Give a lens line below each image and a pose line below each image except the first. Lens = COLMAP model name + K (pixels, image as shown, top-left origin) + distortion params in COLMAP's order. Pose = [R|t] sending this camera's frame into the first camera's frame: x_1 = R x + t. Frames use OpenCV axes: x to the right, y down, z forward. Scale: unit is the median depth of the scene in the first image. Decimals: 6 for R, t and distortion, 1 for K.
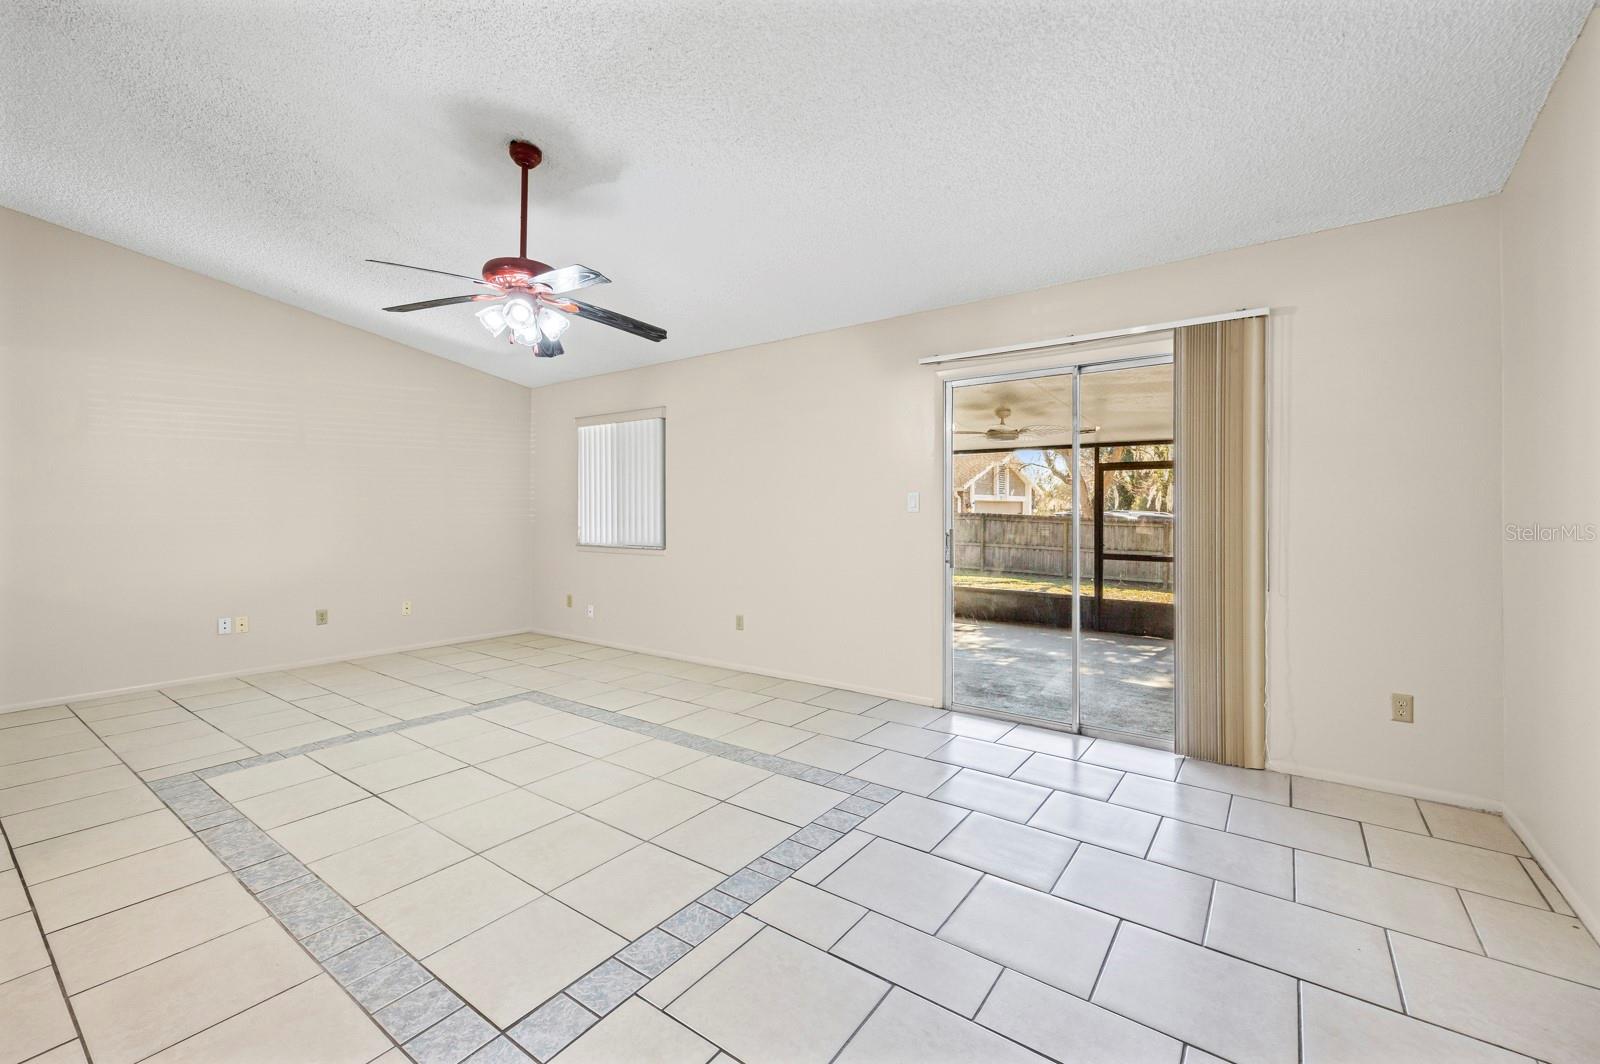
lens RADIAL K [[661.8, 0, 799.6], [0, 661.8, 529.3], [0, 0, 1]] dist [0.006877, 0.000180]
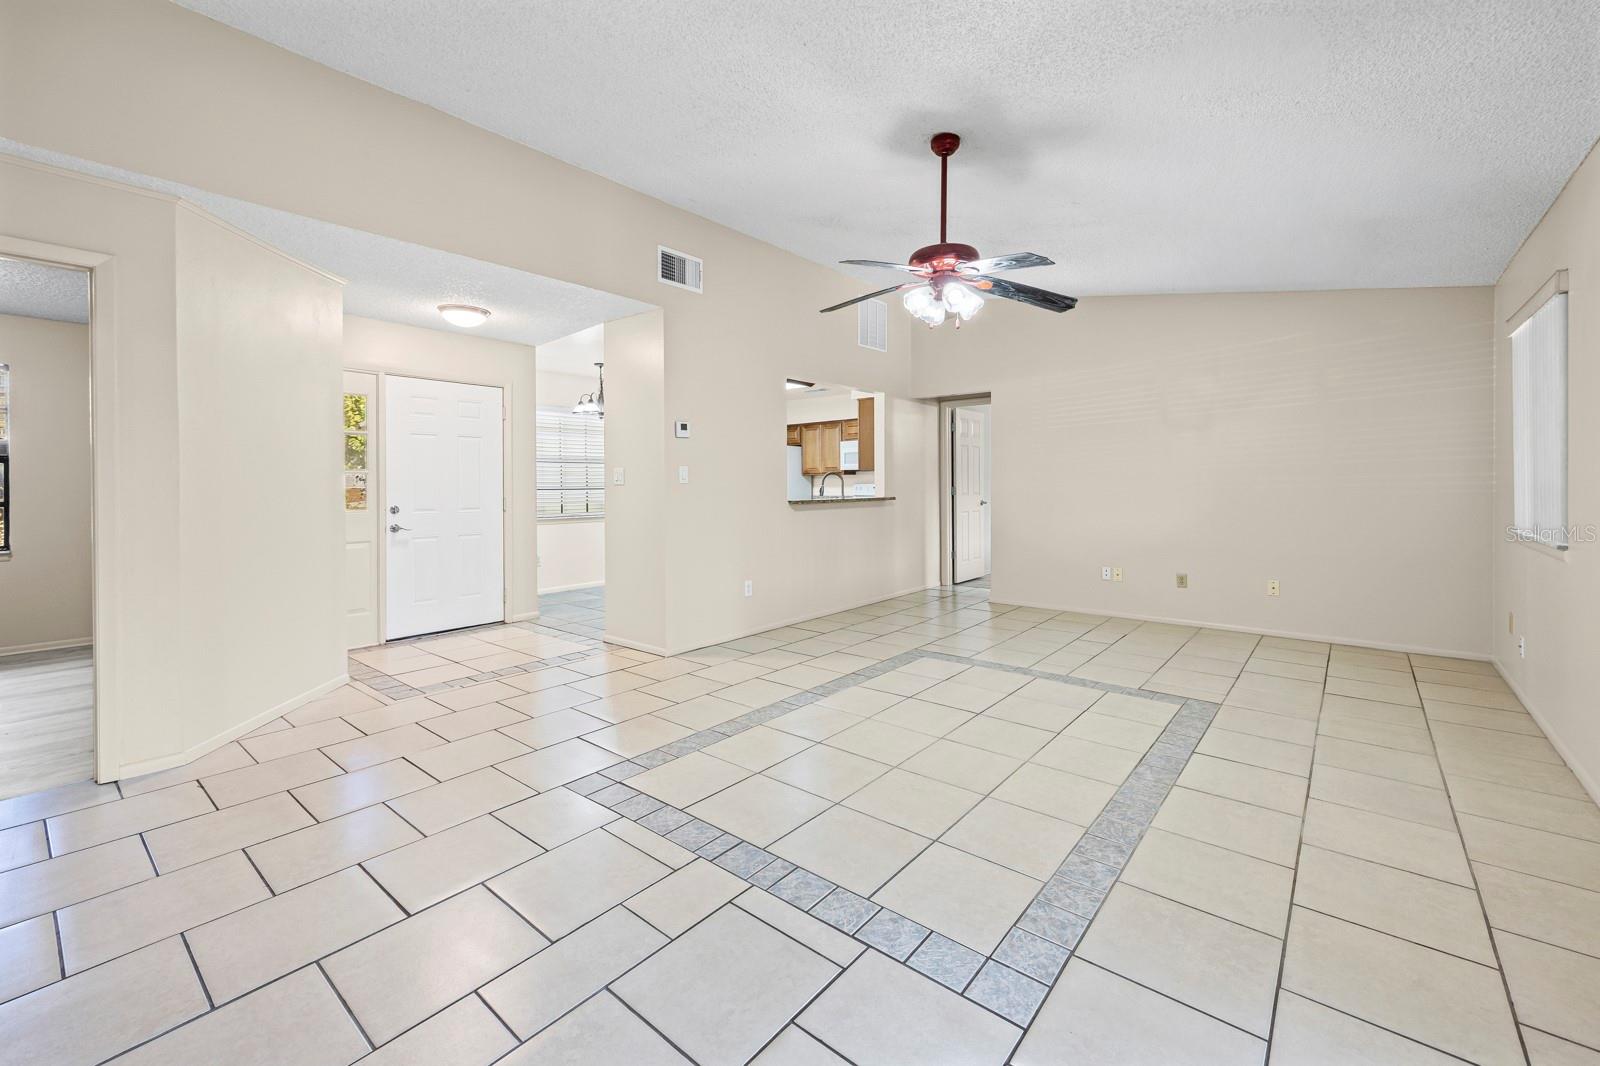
lens RADIAL K [[661.8, 0, 801.3], [0, 661.8, 484.7], [0, 0, 1]] dist [0.006877, 0.000180]
pose [[-0.077058, -0.001416, -0.997026, 0.412249], [-0.014995, 0.999888, -0.000261, -0.011476], [0.996914, 0.014930, -0.077070, 0.524825]]
